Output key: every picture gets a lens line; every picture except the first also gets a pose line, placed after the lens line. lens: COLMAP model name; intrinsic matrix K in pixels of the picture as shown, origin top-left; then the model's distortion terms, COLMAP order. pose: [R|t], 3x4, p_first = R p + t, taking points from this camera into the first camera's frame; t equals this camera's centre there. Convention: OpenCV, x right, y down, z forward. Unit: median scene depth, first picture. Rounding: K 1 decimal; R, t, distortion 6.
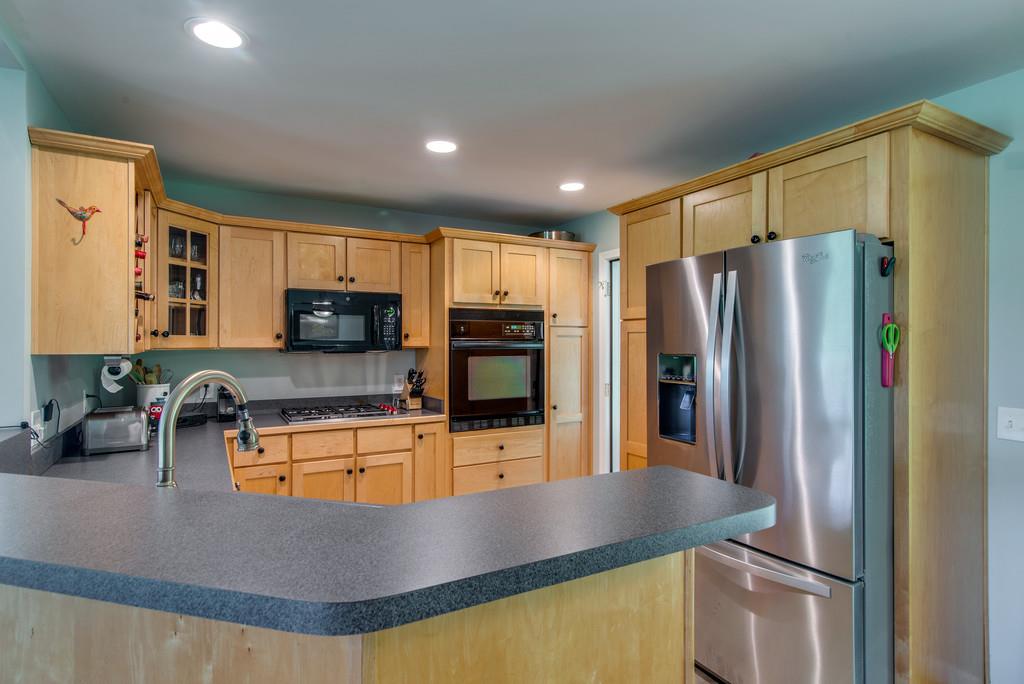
lens RADIAL K [[547.0, 0, 515.5], [0, 547.0, 342.6], [0, 0, 1]] dist [0.003610, 0.000371]
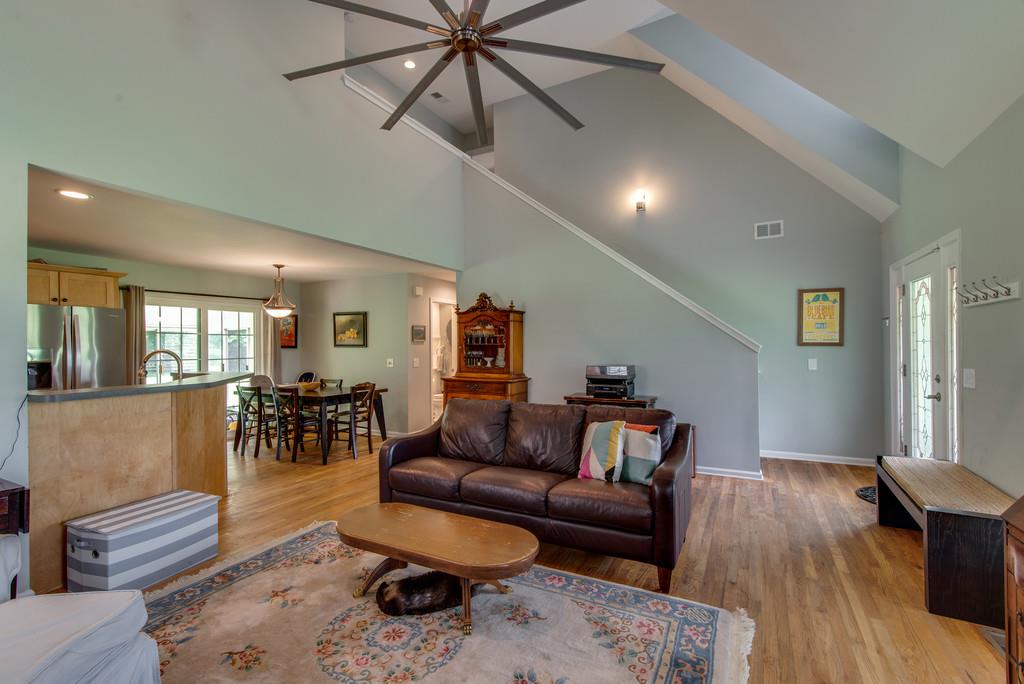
lens RADIAL K [[470.9, 0, 487.5], [0, 470.9, 342.8], [0, 0, 1]] dist [0.016257, 0.000083]
pose [[-0.510293, 0.008477, 0.859959, -1.460298], [0.007271, 0.999958, -0.005543, 0.013405], [-0.859970, 0.003424, -0.510333, 0.286581]]
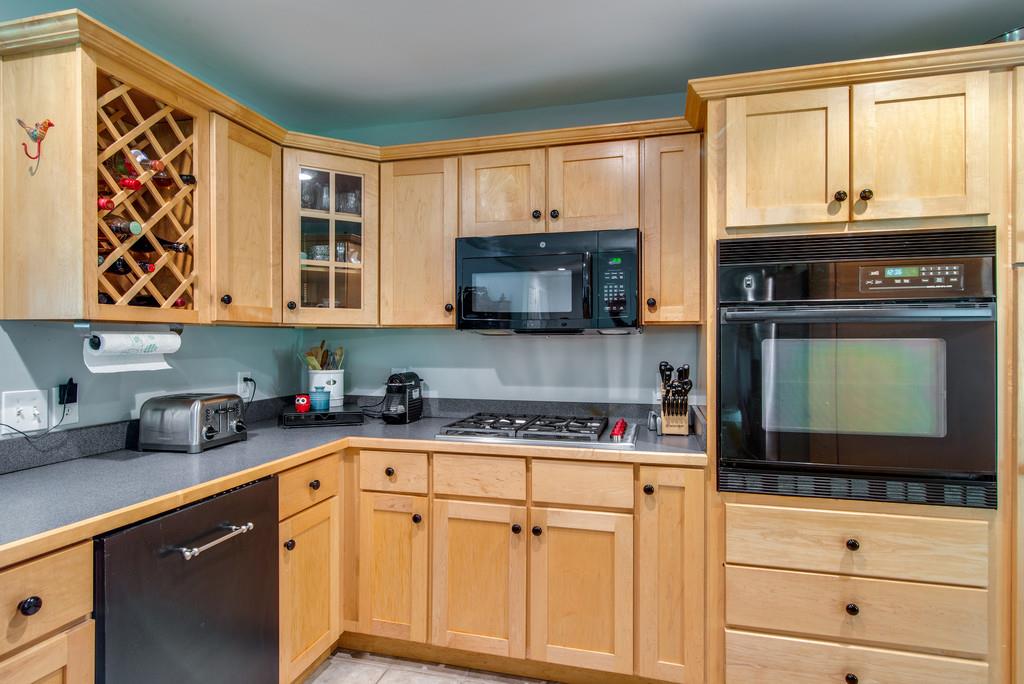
lens RADIAL K [[547.0, 0, 503.2], [0, 547.0, 342.9], [0, 0, 1]] dist [0.003610, 0.000371]
pose [[0.690357, -0.001597, -0.723467, 0.110144], [0.001975, 0.999998, -0.000323, 0.031152], [0.723466, -0.001206, 0.690359, 0.539574]]
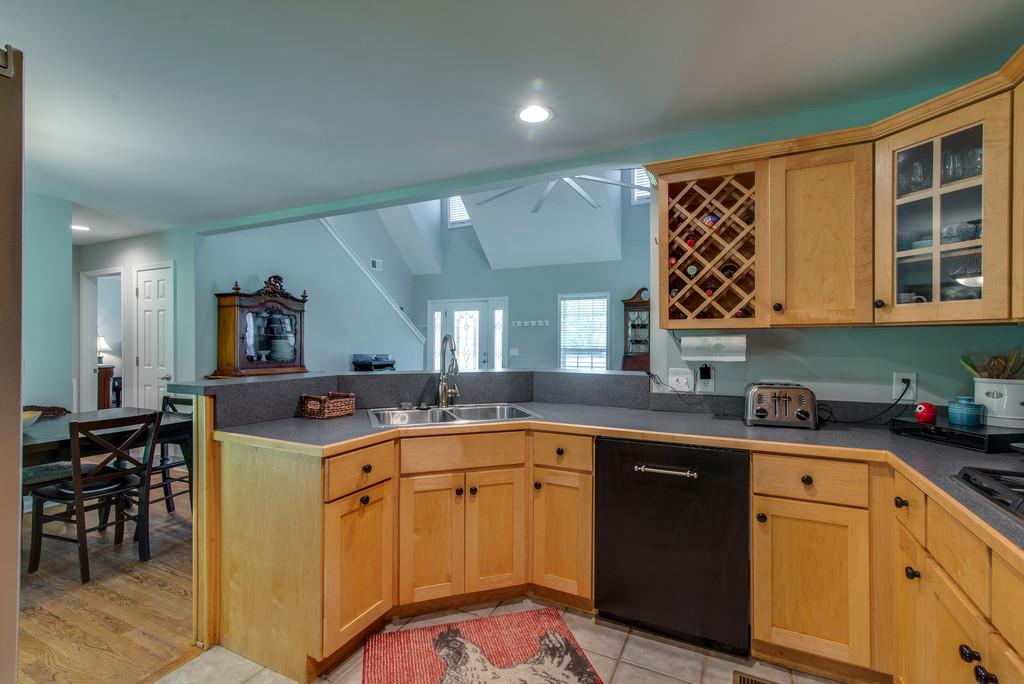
lens RADIAL K [[470.9, 0, 516.9], [0, 470.9, 339.9], [0, 0, 1]] dist [0.016257, 0.000083]
pose [[-0.828826, -0.004820, -0.559486, 0.108464], [-0.003288, 0.999988, -0.003745, 0.030198], [0.559497, -0.001264, -0.828831, 1.003331]]
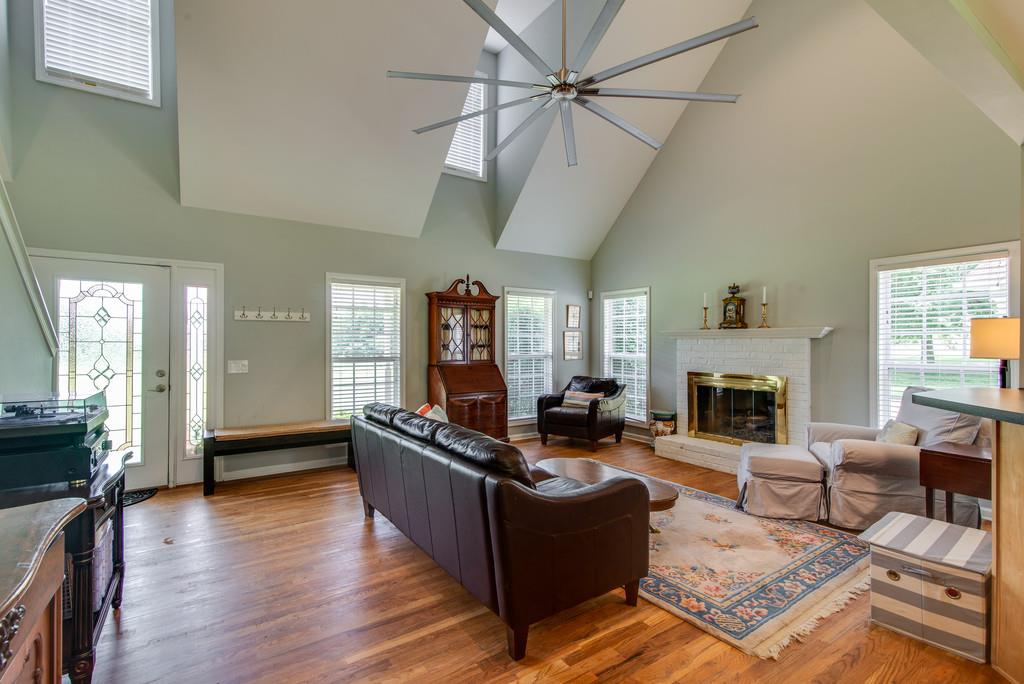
lens RADIAL K [[470.9, 0, 490.4], [0, 470.9, 343.9], [0, 0, 1]] dist [0.016257, 0.000083]
pose [[0.048305, 0.001654, -0.998831, 0.136817], [-0.001949, 0.999997, 0.001562, 0.016473], [0.998831, 0.001871, 0.048308, -0.269145]]
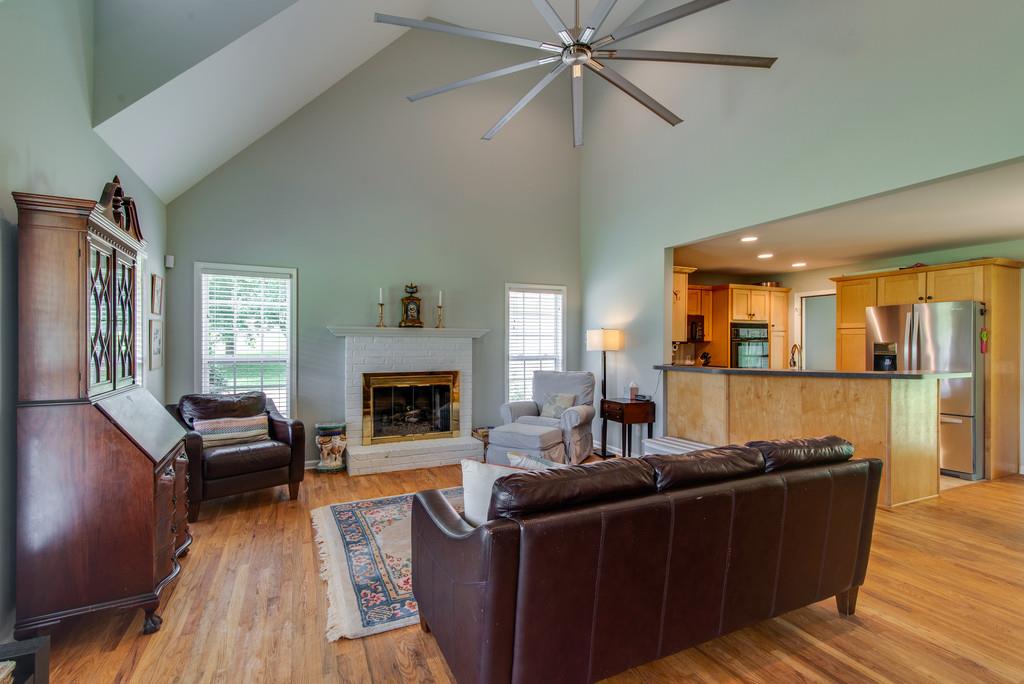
lens RADIAL K [[470.9, 0, 520.7], [0, 470.9, 344.8], [0, 0, 1]] dist [0.016257, 0.000083]
pose [[0.996935, 0.003727, -0.078140, -0.816416], [-0.003419, 0.999986, 0.004081, 0.017773], [0.078155, -0.003801, 0.996934, -0.896304]]
